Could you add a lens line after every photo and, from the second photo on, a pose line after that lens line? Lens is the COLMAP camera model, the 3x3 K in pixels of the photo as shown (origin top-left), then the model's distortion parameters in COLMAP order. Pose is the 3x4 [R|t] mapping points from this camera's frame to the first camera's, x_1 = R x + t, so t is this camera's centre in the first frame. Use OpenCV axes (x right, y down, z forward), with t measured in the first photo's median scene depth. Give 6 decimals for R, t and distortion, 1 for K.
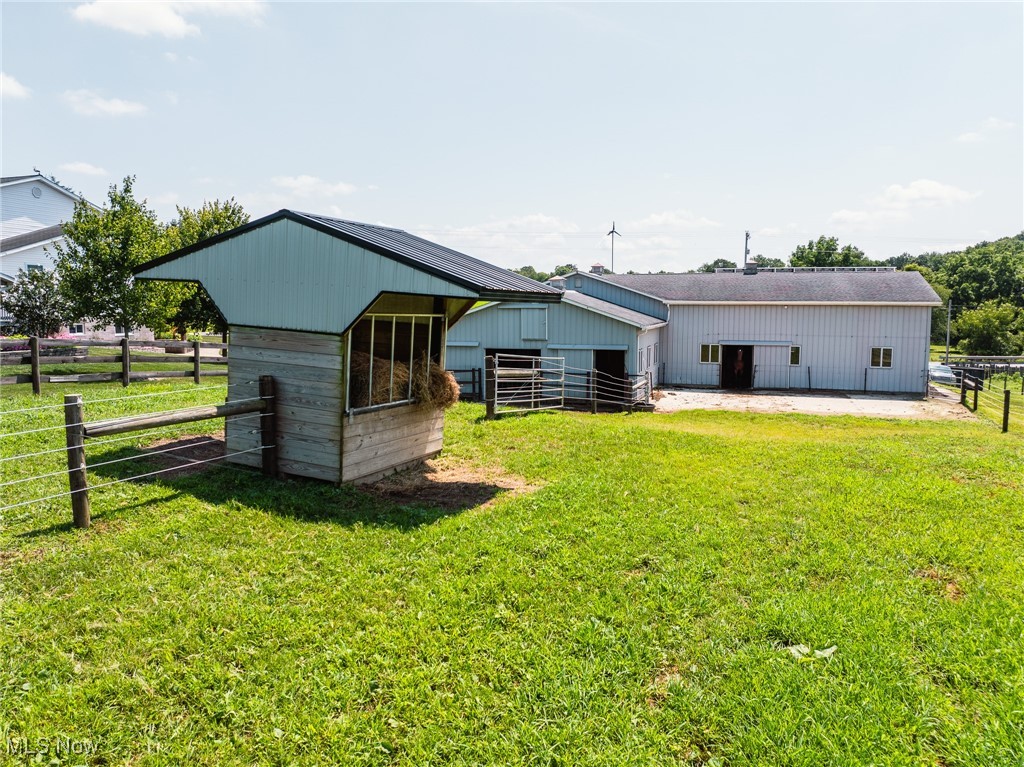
lens RADIAL K [[723.1, 0, 515.5], [0, 723.1, 382.1], [0, 0, 1]] dist [-0.043631, 0.003141]
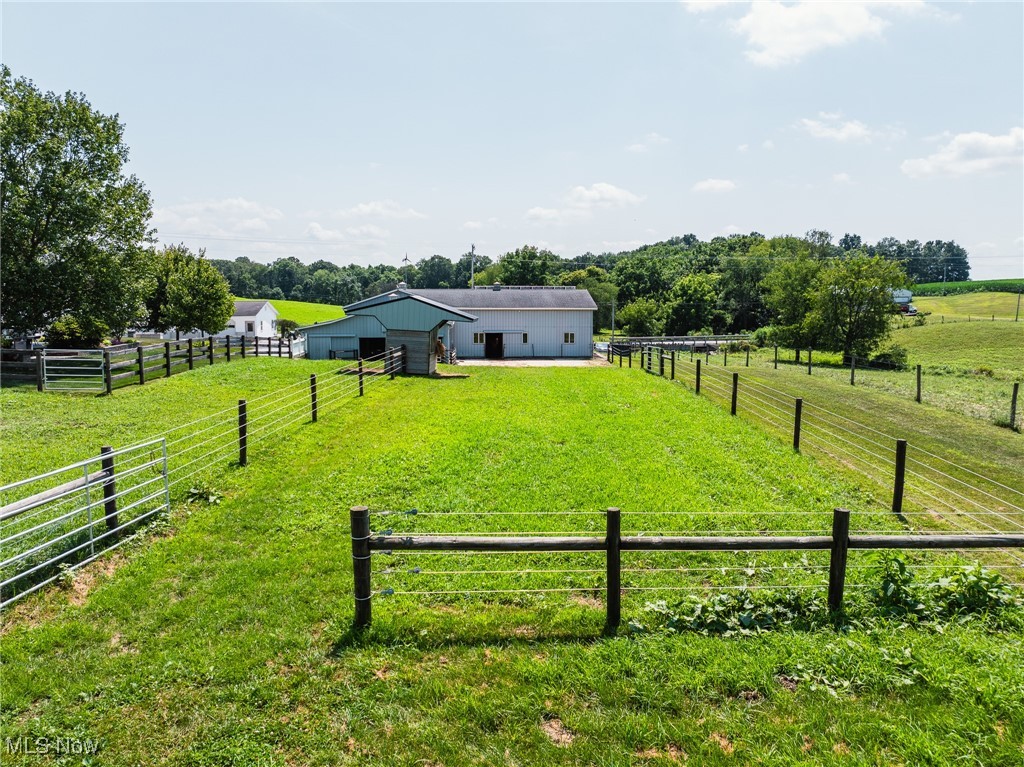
lens RADIAL K [[723.1, 0, 515.5], [0, 723.1, 382.1], [0, 0, 1]] dist [-0.043631, 0.003141]
pose [[0.923299, -0.044207, 0.381529, -0.312632], [0.038618, 0.999005, 0.022297, 0.030438], [-0.382135, -0.005853, 0.924088, -0.630075]]
